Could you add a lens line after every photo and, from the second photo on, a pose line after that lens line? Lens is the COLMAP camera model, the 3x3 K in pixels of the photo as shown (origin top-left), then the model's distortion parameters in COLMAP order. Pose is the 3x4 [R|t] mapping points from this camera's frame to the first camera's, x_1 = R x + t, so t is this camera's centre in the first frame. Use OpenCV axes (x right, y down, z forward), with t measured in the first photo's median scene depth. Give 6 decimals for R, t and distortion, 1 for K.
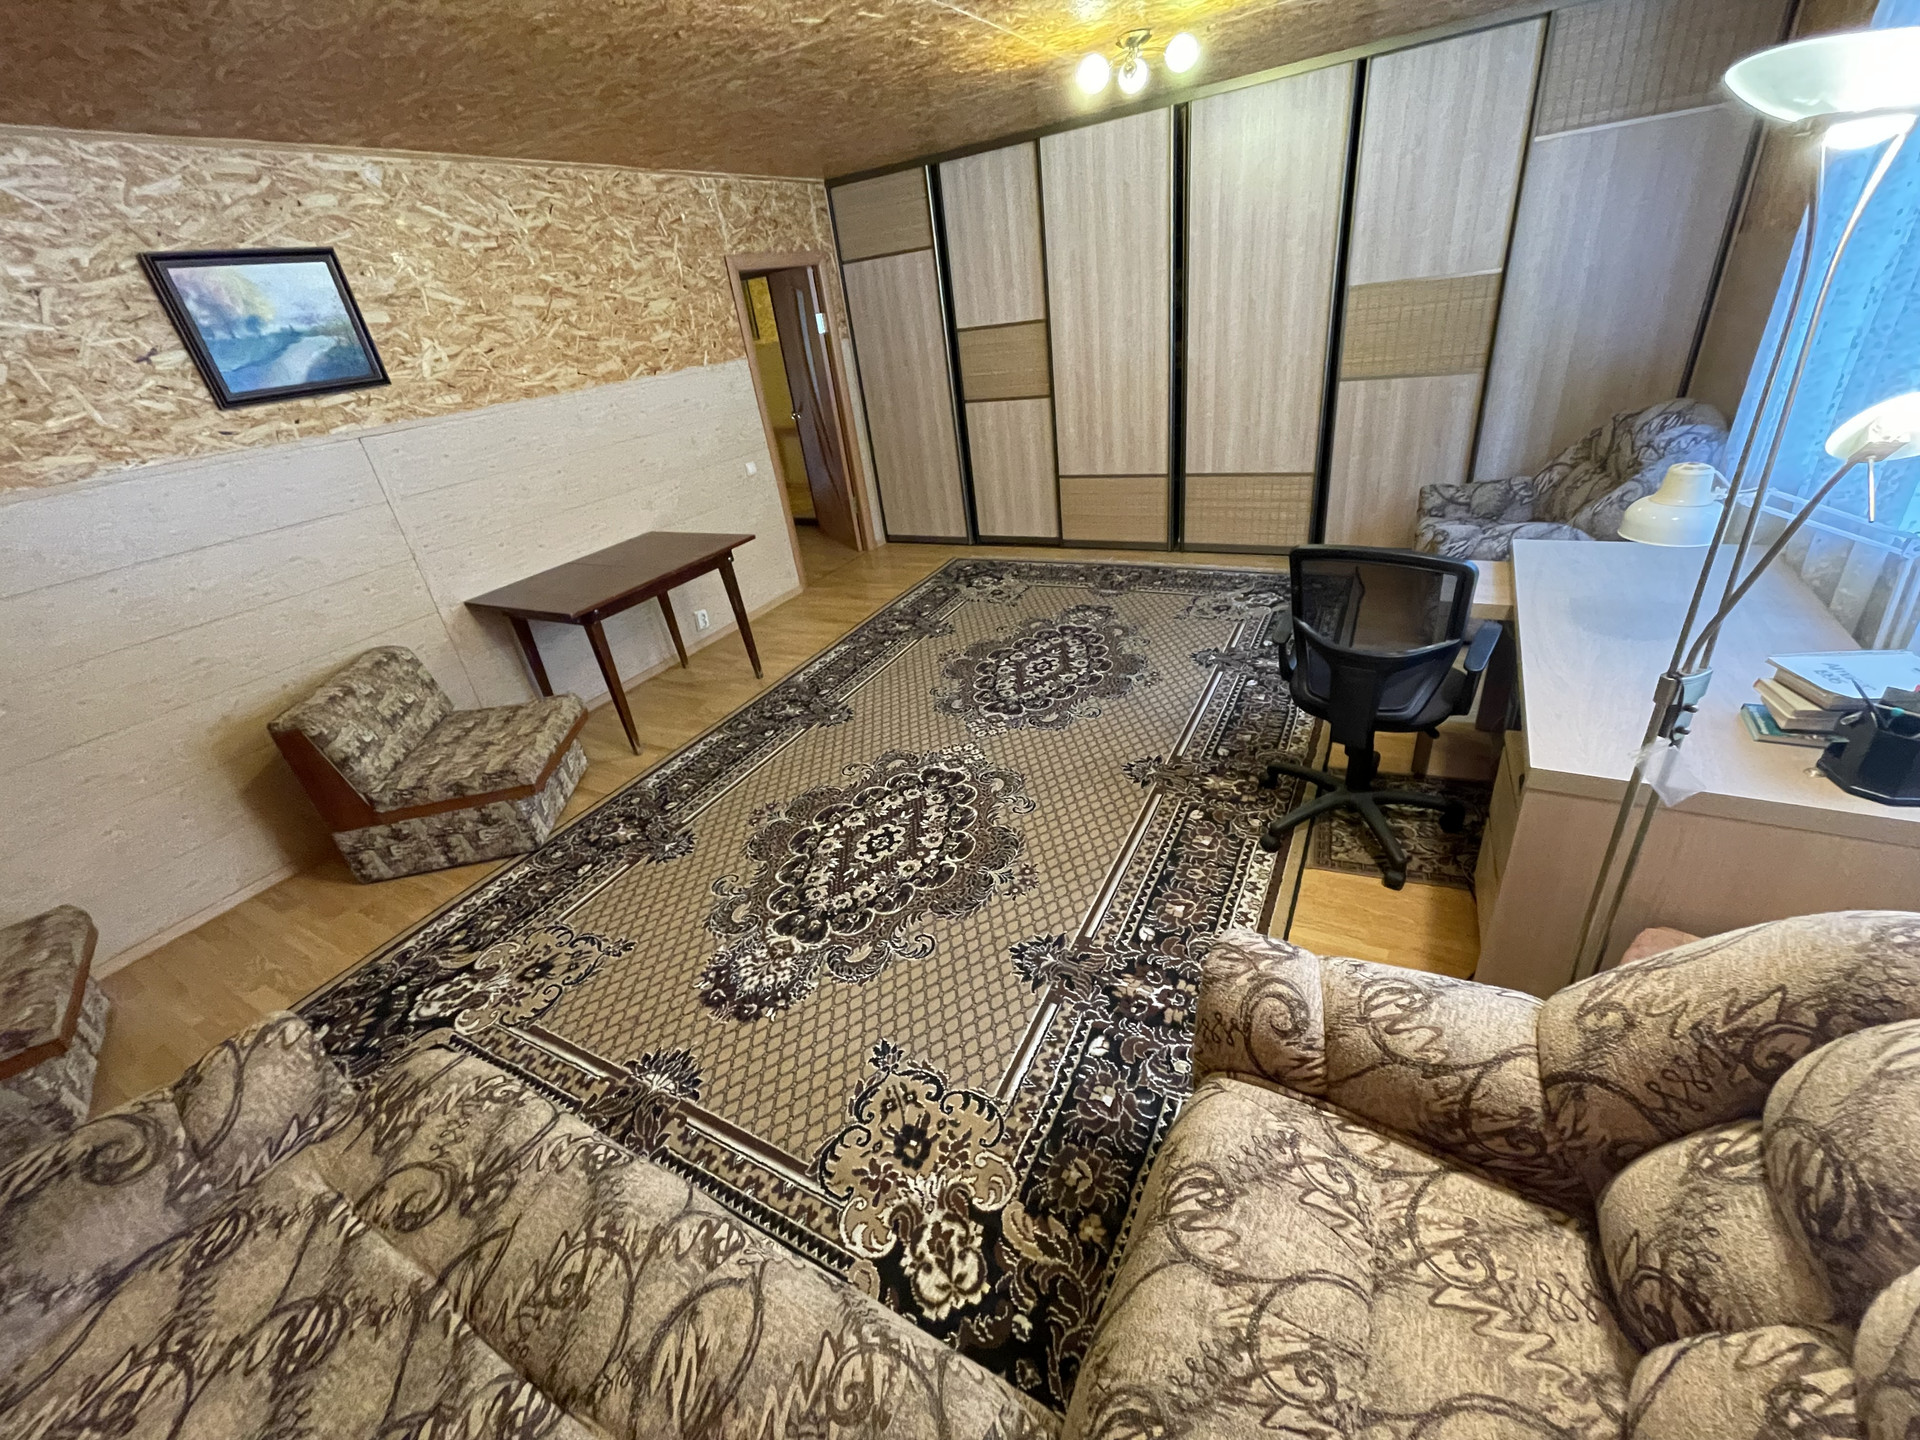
lens RADIAL K [[771.9, 0, 947.6], [0, 771.9, 714.6], [0, 0, 1]] dist [-0.002475, -0.000457]
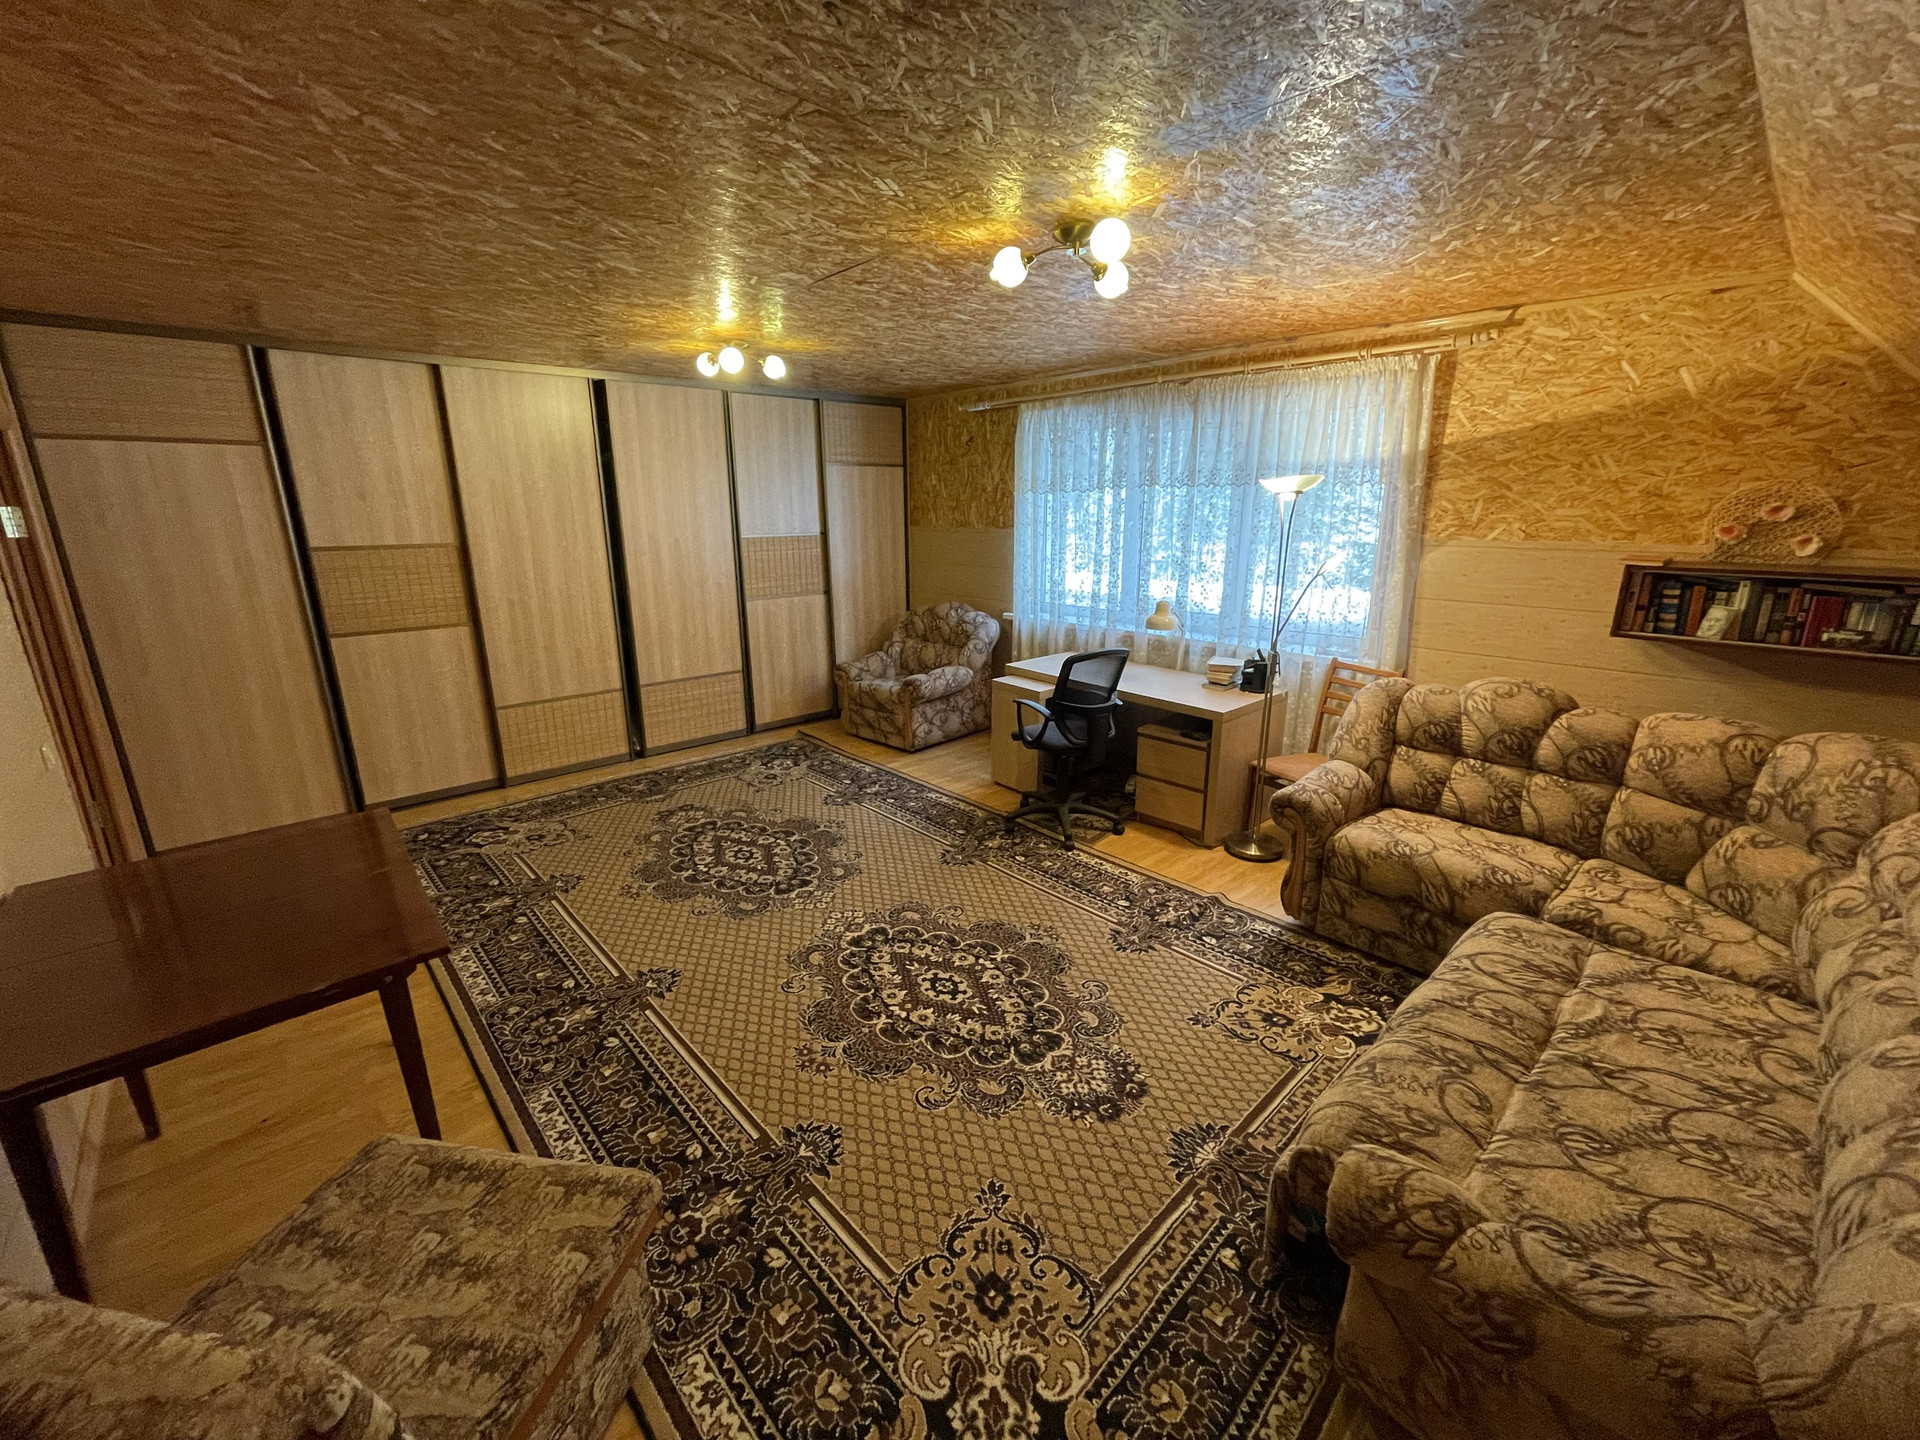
lens RADIAL K [[771.9, 0, 967.3], [0, 771.9, 711.8], [0, 0, 1]] dist [-0.002475, -0.000457]
pose [[0.307361, -0.129160, 0.942787, -0.800434], [0.419628, 0.907611, -0.012464, -0.109840], [-0.854073, 0.399450, 0.333164, 0.399120]]
